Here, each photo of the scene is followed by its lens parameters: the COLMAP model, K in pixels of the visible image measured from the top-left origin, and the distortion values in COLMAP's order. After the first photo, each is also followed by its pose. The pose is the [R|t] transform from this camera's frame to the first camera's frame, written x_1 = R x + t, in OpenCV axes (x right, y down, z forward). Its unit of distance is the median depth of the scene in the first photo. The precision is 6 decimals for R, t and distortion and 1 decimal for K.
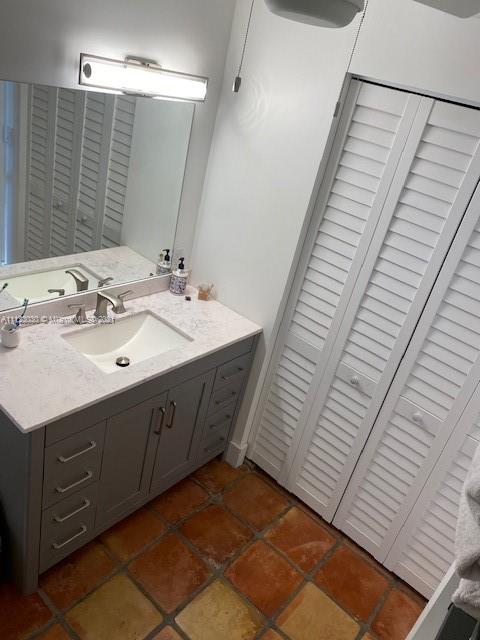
lens RADIAL K [[488.6, 0, 242.0], [0, 488.6, 308.9], [0, 0, 1]] dist [0.010934, -0.002783]
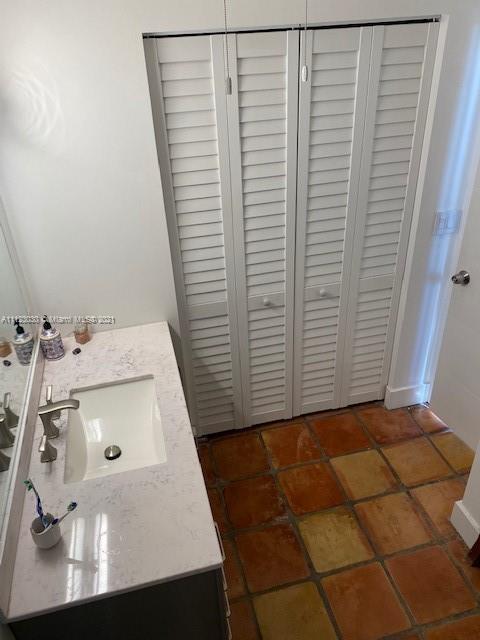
lens RADIAL K [[492.1, 0, 239.7], [0, 492.1, 306.7], [0, 0, 1]] dist [0.064818, -0.111327]
pose [[0.565691, -0.608460, 0.556570, -0.419861], [0.516052, 0.787657, 0.336583, -0.247181], [-0.643183, 0.096817, 0.759567, 0.190458]]
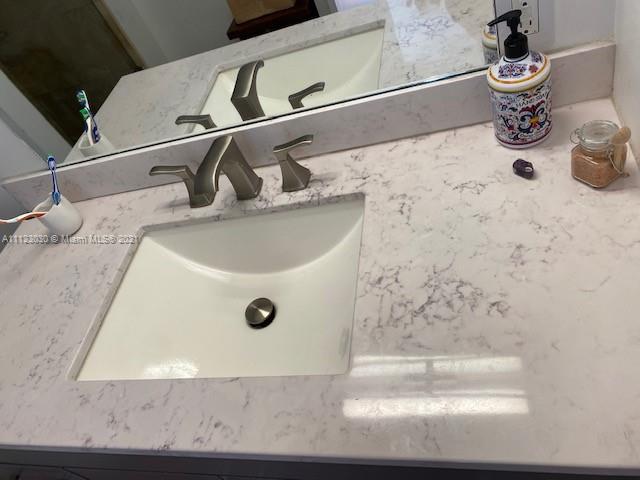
lens RADIAL K [[488.6, 0, 320.0], [0, 488.6, 240.0], [0, 0, 1]] dist [0.010934, -0.002783]
pose [[0.404180, 0.366230, -0.838161, 0.099194], [0.035025, 0.909475, 0.414281, -0.114843], [0.914008, -0.196800, 0.354765, 0.872232]]
